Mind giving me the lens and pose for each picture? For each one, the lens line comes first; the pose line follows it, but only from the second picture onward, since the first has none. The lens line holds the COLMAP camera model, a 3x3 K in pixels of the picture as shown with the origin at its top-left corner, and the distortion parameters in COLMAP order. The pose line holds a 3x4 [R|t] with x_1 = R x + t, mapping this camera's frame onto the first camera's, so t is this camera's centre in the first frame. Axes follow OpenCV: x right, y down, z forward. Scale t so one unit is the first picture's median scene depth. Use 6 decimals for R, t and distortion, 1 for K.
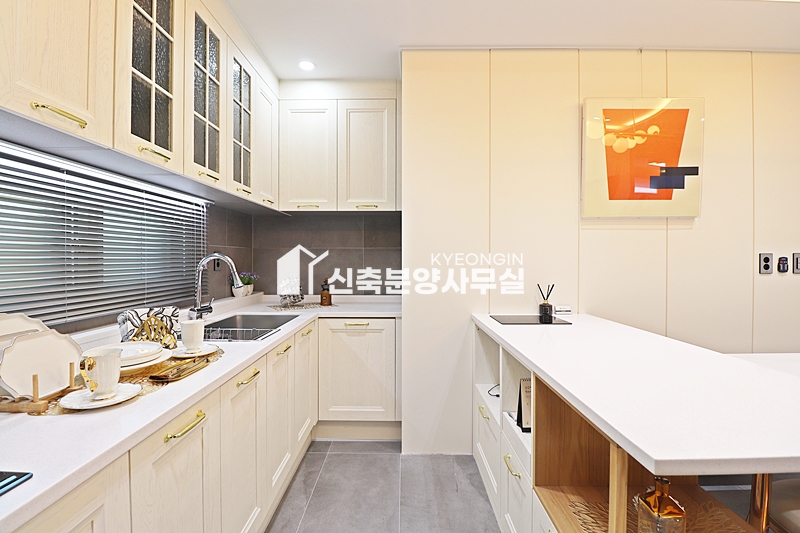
lens RADIAL K [[370.4, 0, 403.1], [0, 370.4, 260.9], [0, 0, 1]] dist [-0.005323, -0.008921]
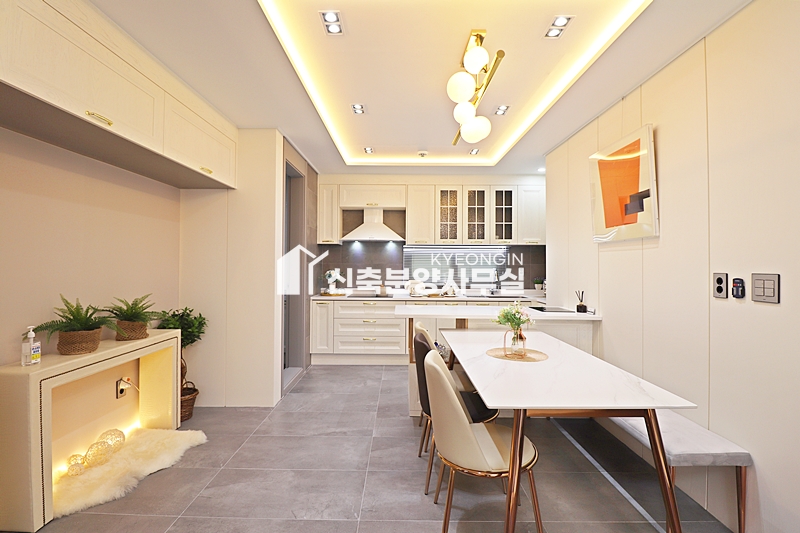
lens RADIAL K [[370.4, 0, 397.0], [0, 370.4, 258.8], [0, 0, 1]] dist [-0.005323, -0.008921]
pose [[0.006390, -0.016313, -0.999847, 1.838161], [-0.013677, 0.999772, -0.016399, -0.029221], [0.999886, 0.013780, 0.006165, 0.275458]]
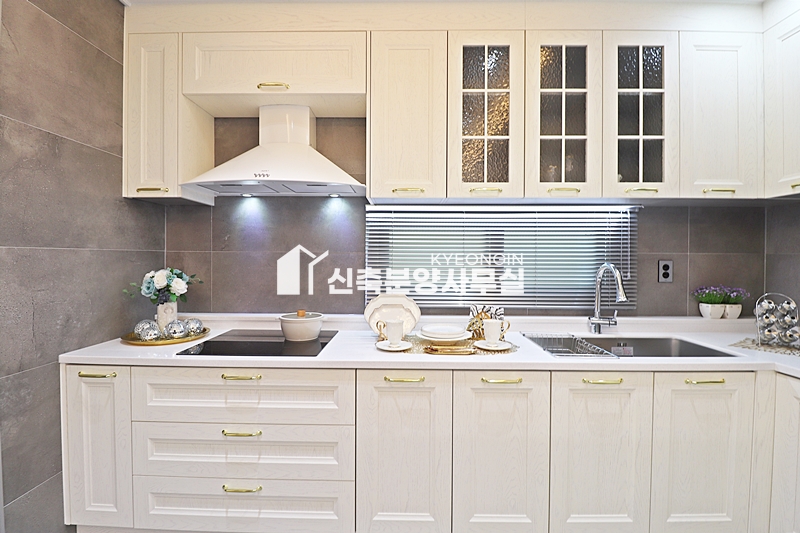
lens RADIAL K [[370.4, 0, 394.0], [0, 370.4, 258.4], [0, 0, 1]] dist [-0.005323, -0.008921]
pose [[-0.013992, 0.004032, -0.999894, 0.398987], [-0.013025, 0.999906, 0.004214, -0.025870], [0.999817, 0.013083, -0.013938, 0.415455]]
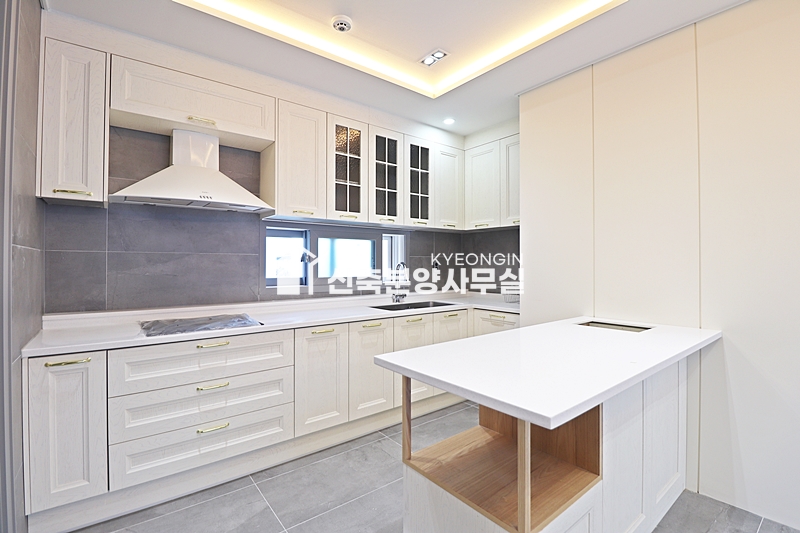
lens RADIAL K [[370.4, 0, 399.3], [0, 370.4, 260.3], [0, 0, 1]] dist [-0.005323, -0.008921]
pose [[0.622396, -0.007368, -0.782668, 0.721959], [-0.005457, 0.999891, -0.013753, -0.002654], [0.782683, 0.012831, 0.622288, -0.066616]]
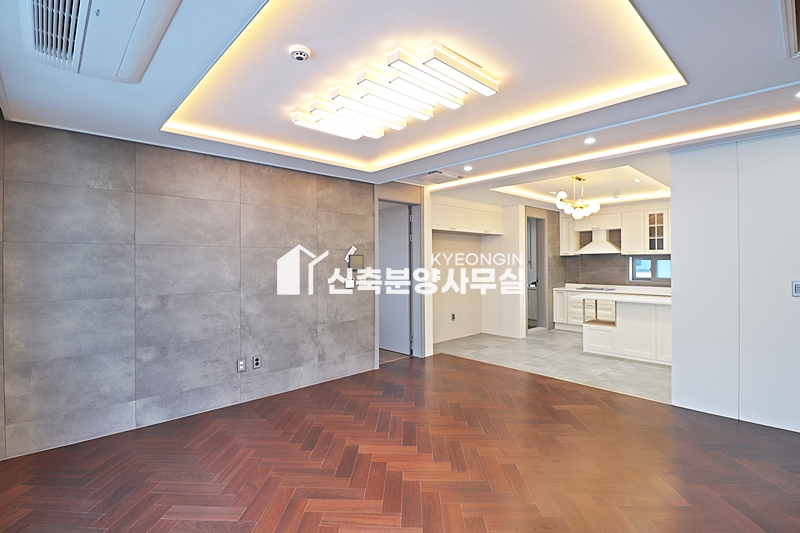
lens RADIAL K [[370.4, 0, 404.7], [0, 370.4, 260.6], [0, 0, 1]] dist [-0.005323, -0.008921]
pose [[-0.731495, 0.001727, -0.681844, 3.152151], [0.001527, 0.999998, 0.000895, -0.107467], [0.681845, -0.000387, -0.731497, 1.403755]]
